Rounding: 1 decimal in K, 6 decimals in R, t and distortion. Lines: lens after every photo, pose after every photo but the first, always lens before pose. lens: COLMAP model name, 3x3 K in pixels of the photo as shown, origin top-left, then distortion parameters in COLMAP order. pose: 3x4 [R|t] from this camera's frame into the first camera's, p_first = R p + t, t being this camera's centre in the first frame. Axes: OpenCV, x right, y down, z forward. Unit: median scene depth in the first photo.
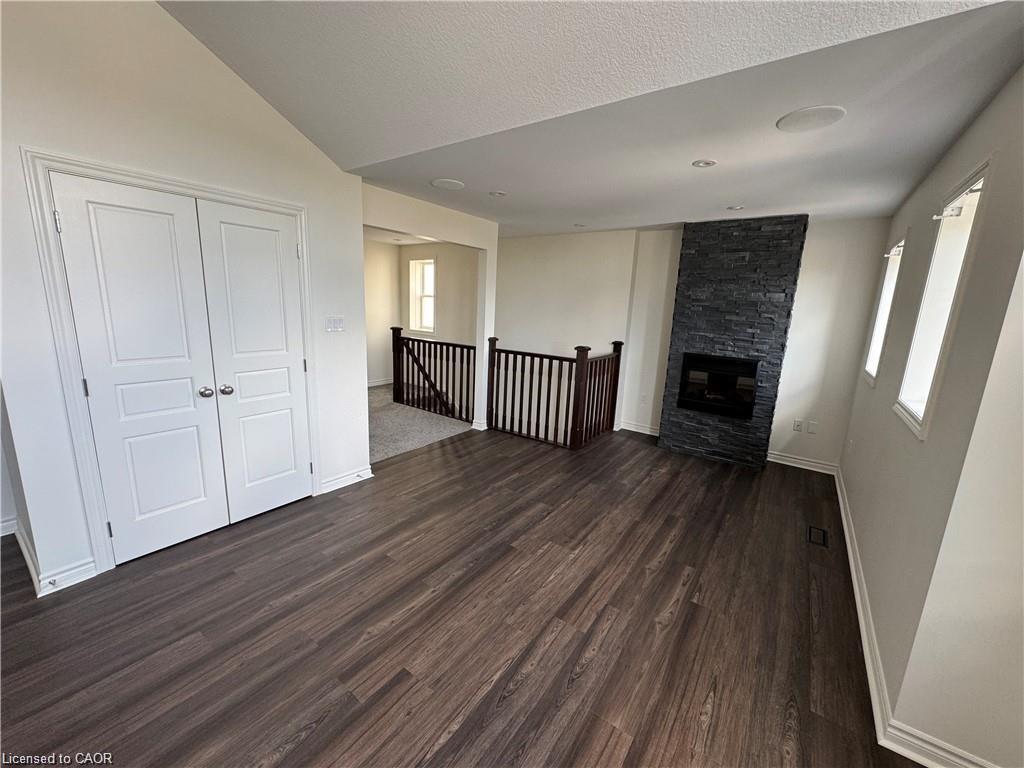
lens RADIAL K [[407.4, 0, 511.7], [0, 407.4, 383.8], [0, 0, 1]] dist [-0.002636, -0.000072]
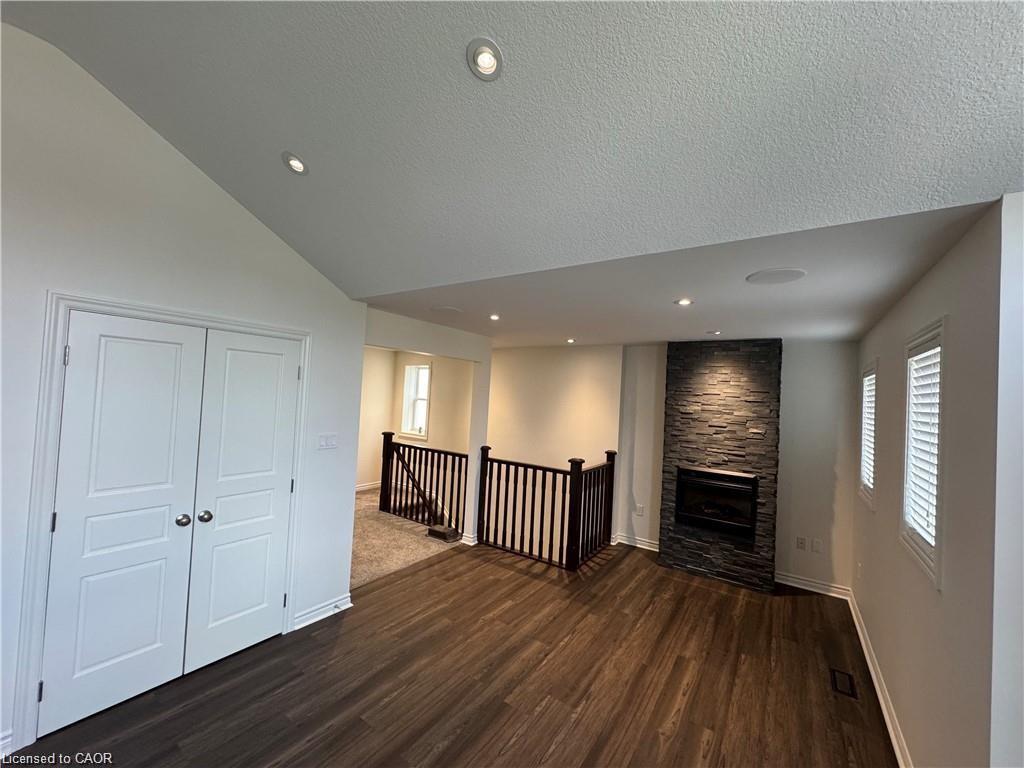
lens RADIAL K [[407.4, 0, 511.6], [0, 407.4, 383.6], [0, 0, 1]] dist [-0.002636, -0.000072]
pose [[0.999673, 0.009788, 0.023630, -0.013189], [-0.004260, 0.974686, -0.223536, -0.071762], [-0.025220, 0.223363, 0.974409, -0.008202]]
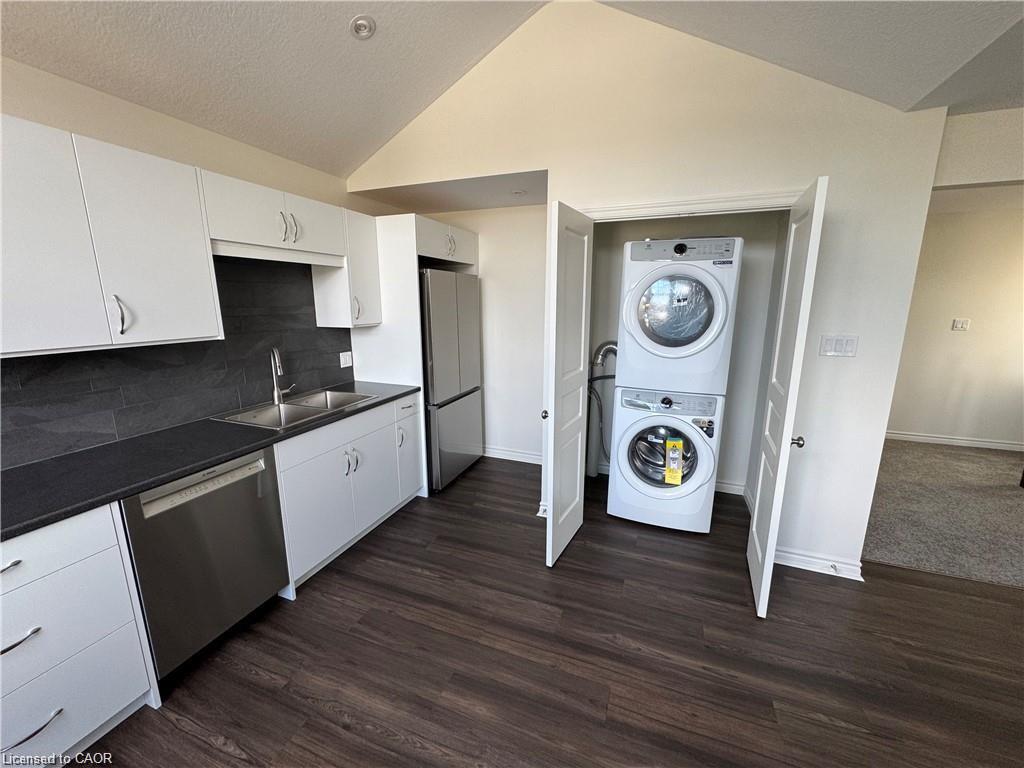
lens RADIAL K [[407.4, 0, 511.7], [0, 407.4, 383.8], [0, 0, 1]] dist [-0.002636, -0.000072]
pose [[0.249160, 0.153033, -0.956295, 0.116911], [-0.178673, 0.977750, 0.109914, -0.066163], [0.951838, 0.143478, 0.270959, 0.316821]]
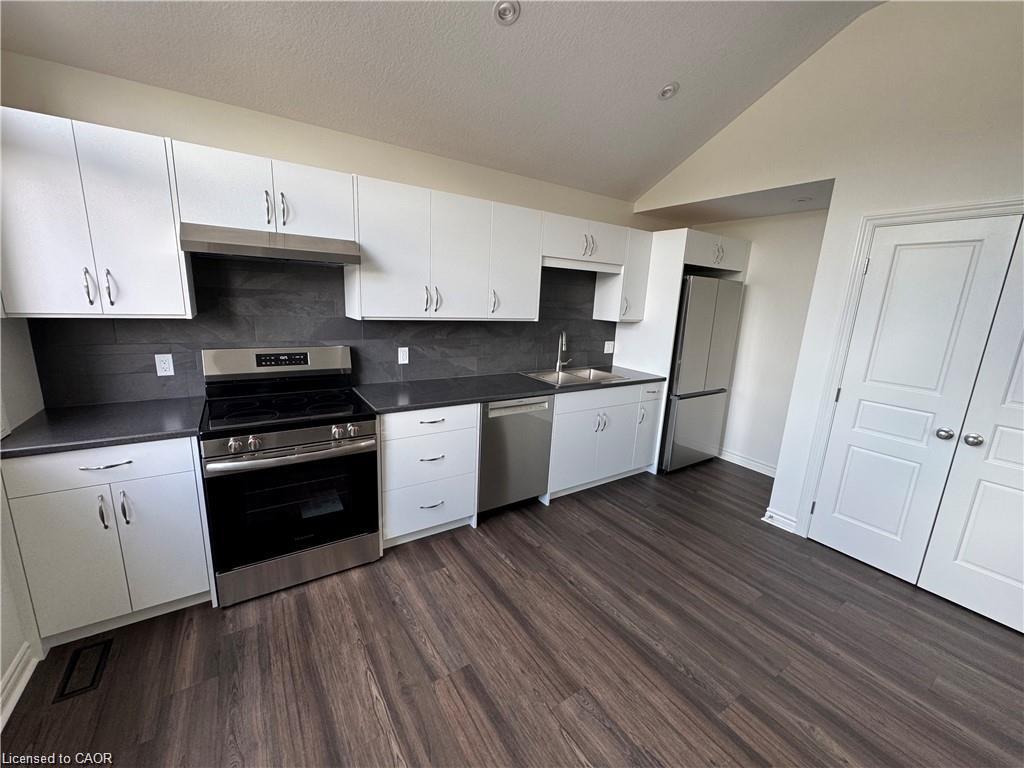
lens RADIAL K [[407.4, 0, 511.7], [0, 407.4, 383.7], [0, 0, 1]] dist [-0.002636, -0.000072]
pose [[-0.355757, 0.136604, -0.924541, 0.352982], [-0.243301, 0.941612, 0.232747, -0.052677], [0.902353, 0.307743, -0.301749, 0.335228]]
